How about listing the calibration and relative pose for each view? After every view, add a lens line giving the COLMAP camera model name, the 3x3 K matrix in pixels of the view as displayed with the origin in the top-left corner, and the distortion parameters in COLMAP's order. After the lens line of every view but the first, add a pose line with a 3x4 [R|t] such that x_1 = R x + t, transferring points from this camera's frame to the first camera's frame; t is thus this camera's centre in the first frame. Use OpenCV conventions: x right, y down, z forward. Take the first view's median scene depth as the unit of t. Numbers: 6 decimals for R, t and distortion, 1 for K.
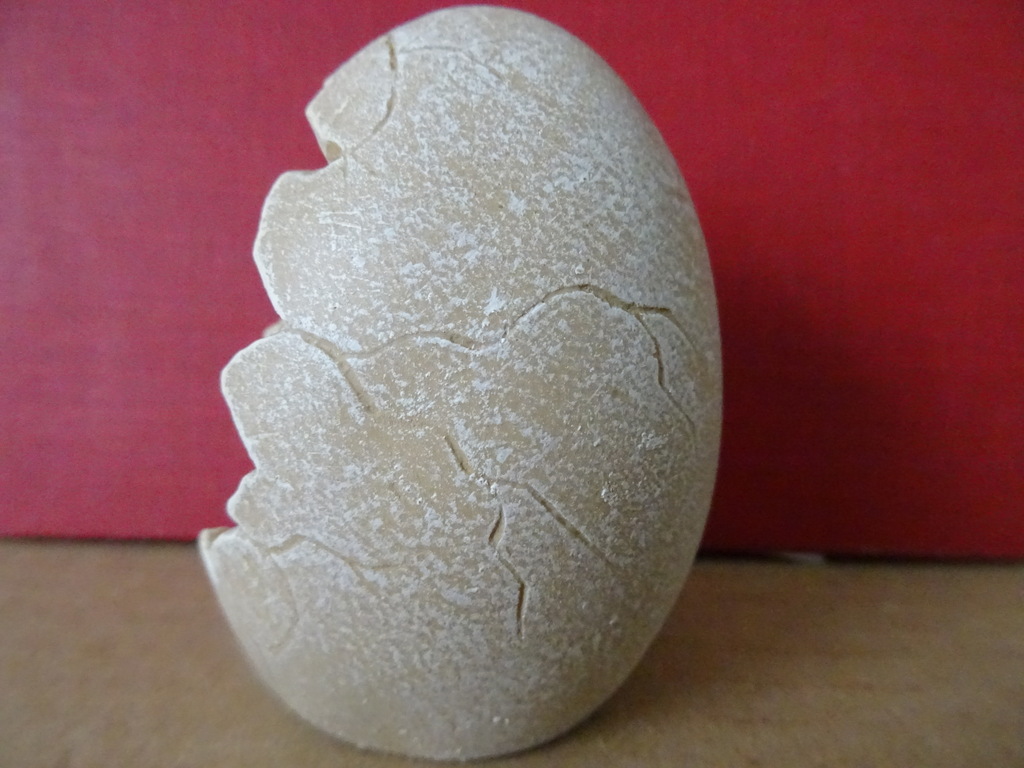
lens RADIAL K [[723.7, 0, 512.0], [0, 723.7, 384.0], [0, 0, 1]] dist [-0.005045, -0.001340]
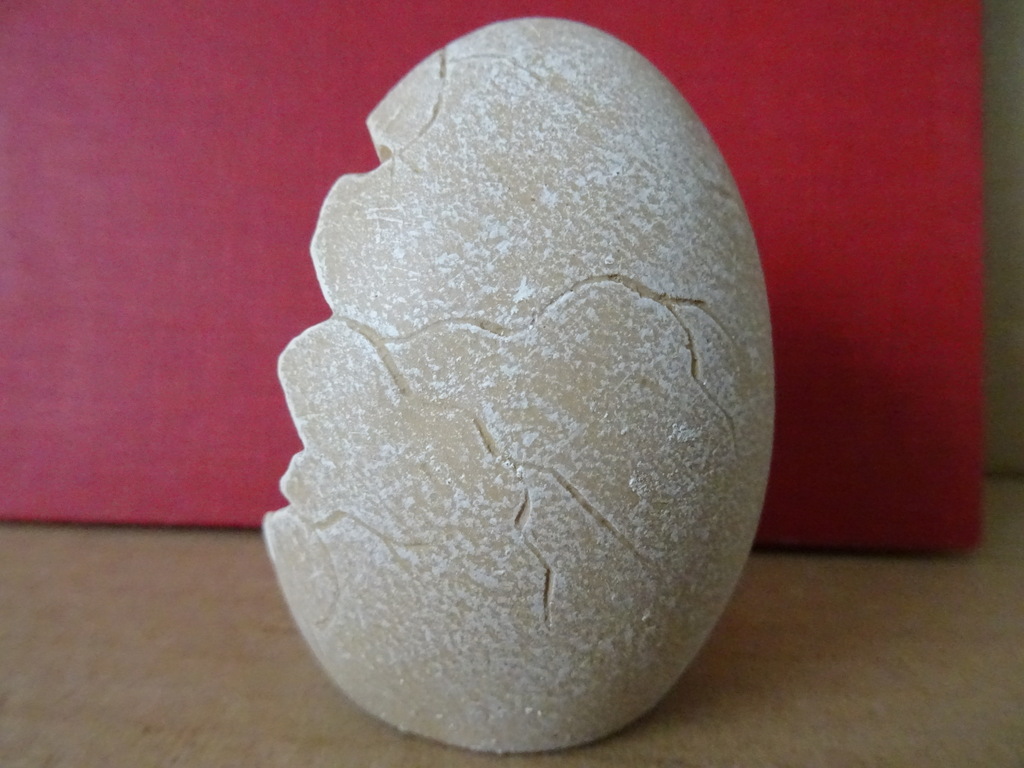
lens RADIAL K [[723.7, 0, 512.0], [0, 723.7, 384.0], [0, 0, 1]] dist [-0.005045, -0.001340]
pose [[0.989218, 0.019330, -0.145170, 0.106805], [-0.025601, 0.998812, -0.041458, 0.061076], [0.144196, 0.044728, 0.988538, -0.020157]]
